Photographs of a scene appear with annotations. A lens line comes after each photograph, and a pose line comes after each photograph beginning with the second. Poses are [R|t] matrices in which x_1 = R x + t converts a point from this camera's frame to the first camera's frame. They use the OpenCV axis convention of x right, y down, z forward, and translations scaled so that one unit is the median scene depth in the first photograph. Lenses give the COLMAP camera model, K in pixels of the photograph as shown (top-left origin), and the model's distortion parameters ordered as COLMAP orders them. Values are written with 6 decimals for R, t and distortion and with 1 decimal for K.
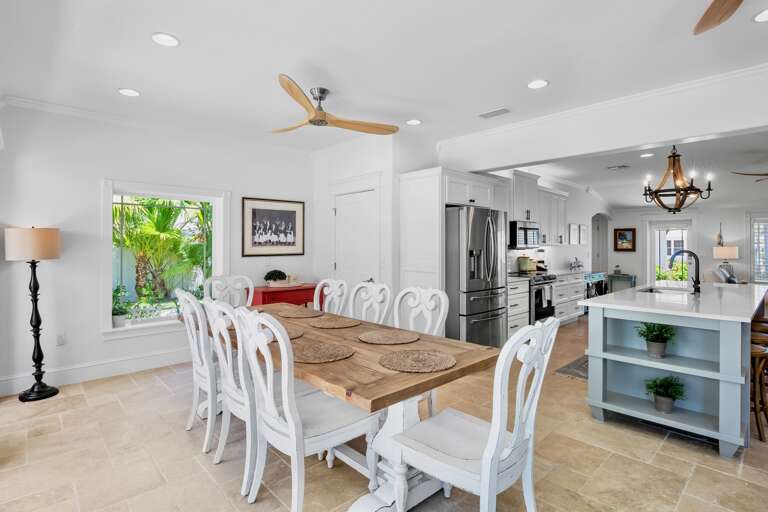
lens RADIAL K [[389.1, 0, 394.7], [0, 389.1, 245.8], [0, 0, 1]] dist [-0.000479, -0.000027]
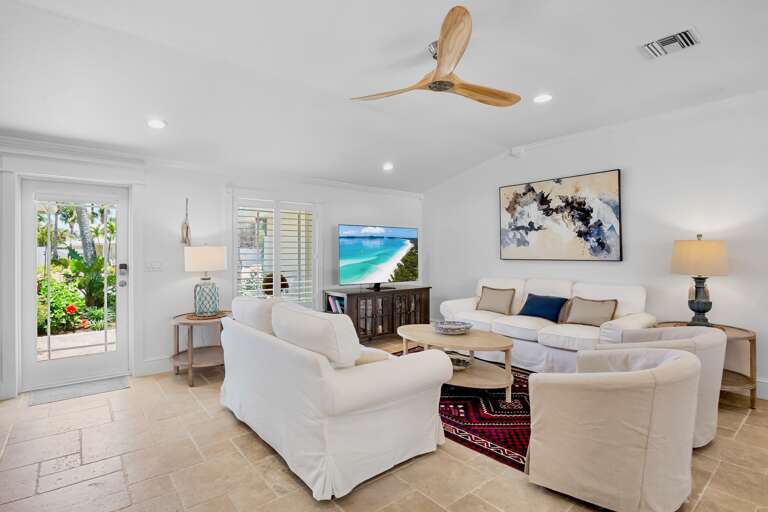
lens RADIAL K [[381.6, 0, 381.1], [0, 381.6, 247.0], [0, 0, 1]] dist [-0.019802, -0.000392]
pose [[0.104770, 0.011862, 0.994426, 0.509160], [0.000136, 0.999929, -0.011942, 0.010552], [-0.994496, 0.001386, 0.104761, 0.939045]]
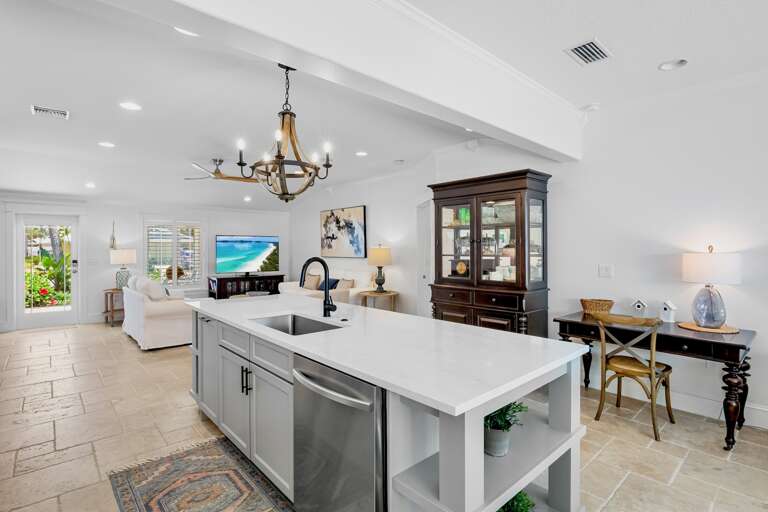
lens RADIAL K [[381.6, 0, 381.1], [0, 381.6, 247.0], [0, 0, 1]] dist [-0.019802, -0.000392]
pose [[0.056733, 0.001586, 0.998388, 0.054361], [0.001460, 0.999998, -0.001672, -0.003686], [-0.998388, 0.001552, 0.056731, 0.487551]]
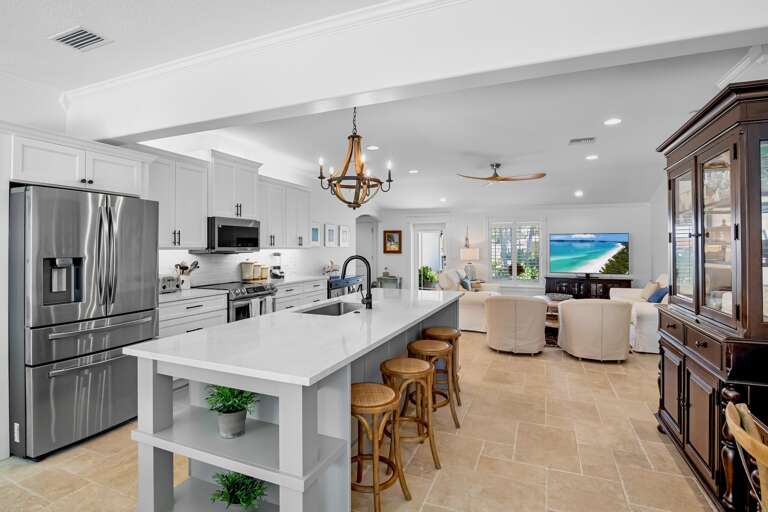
lens RADIAL K [[381.6, 0, 381.1], [0, 381.6, 247.0], [0, 0, 1]] dist [-0.019802, -0.000392]
pose [[0.922876, -0.001284, 0.385095, 0.283765], [0.001417, 0.999999, -0.000060, -0.003321], [-0.385095, 0.000601, 0.922877, 0.157880]]
